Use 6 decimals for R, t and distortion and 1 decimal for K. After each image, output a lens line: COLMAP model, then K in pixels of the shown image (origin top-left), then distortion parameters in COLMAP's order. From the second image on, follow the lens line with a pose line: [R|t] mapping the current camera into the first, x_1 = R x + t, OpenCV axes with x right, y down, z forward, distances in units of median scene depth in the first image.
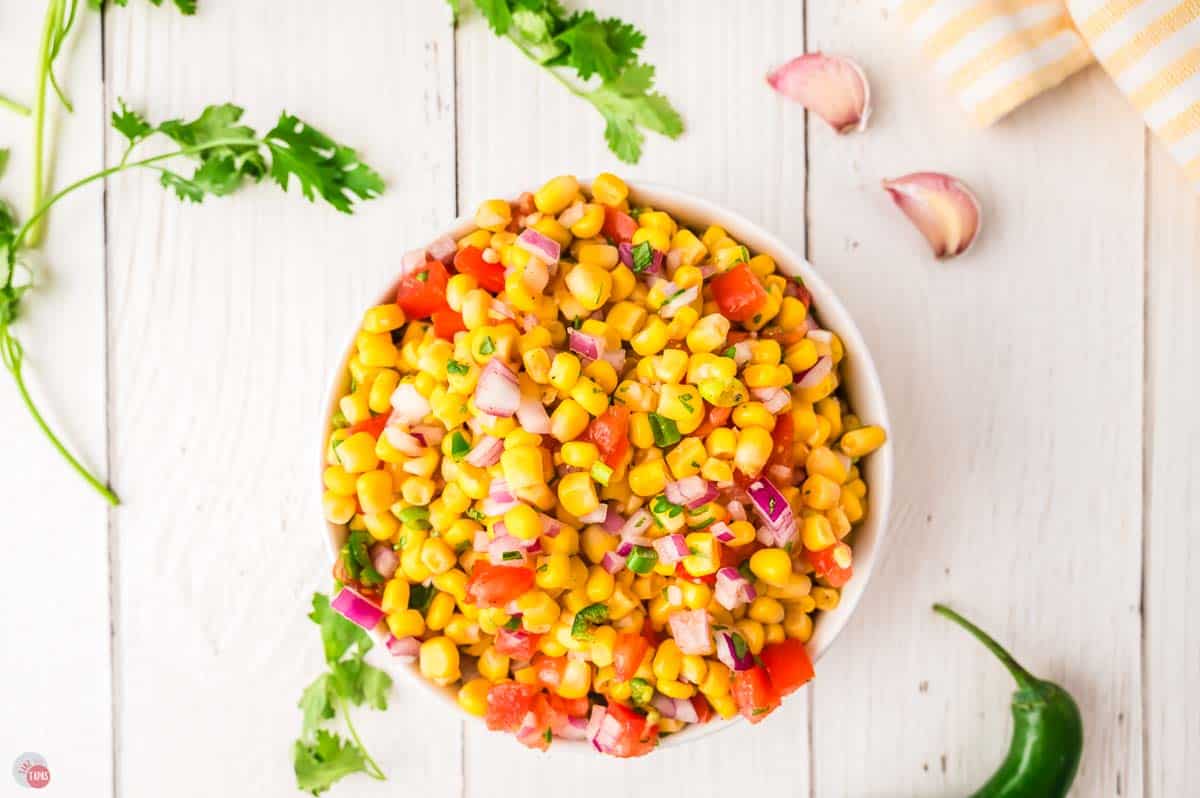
lens RADIAL K [[832.4, 0, 600.0], [0, 832.4, 399.0], [0, 0, 1]] dist [0.002061, 0.000570]
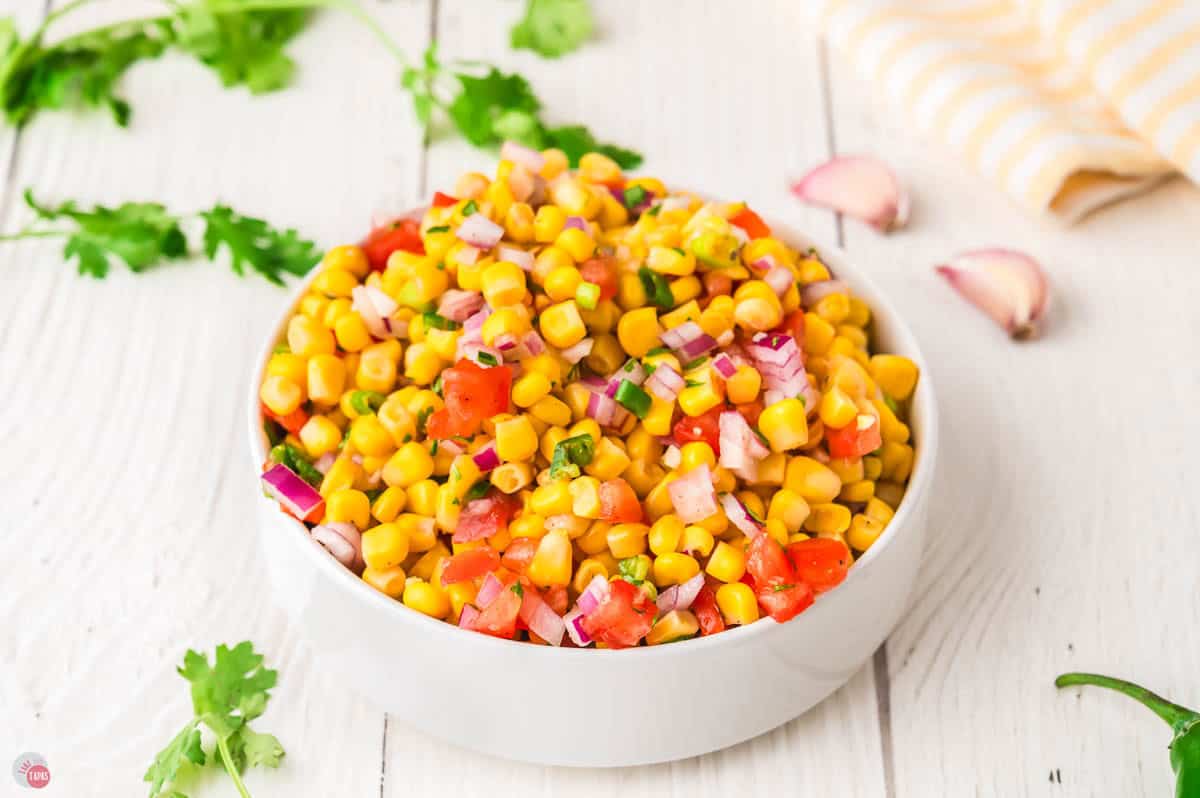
lens RADIAL K [[2368.3, 0, 599.7], [0, 2368.3, 514.5], [0, 0, 1]] dist [-0.015289, 0.006752]
pose [[0.999956, 0.006419, -0.006910, 0.031066], [-0.009370, 0.759439, -0.650511, 1.750891], [0.001072, 0.650547, 0.759465, -0.748070]]
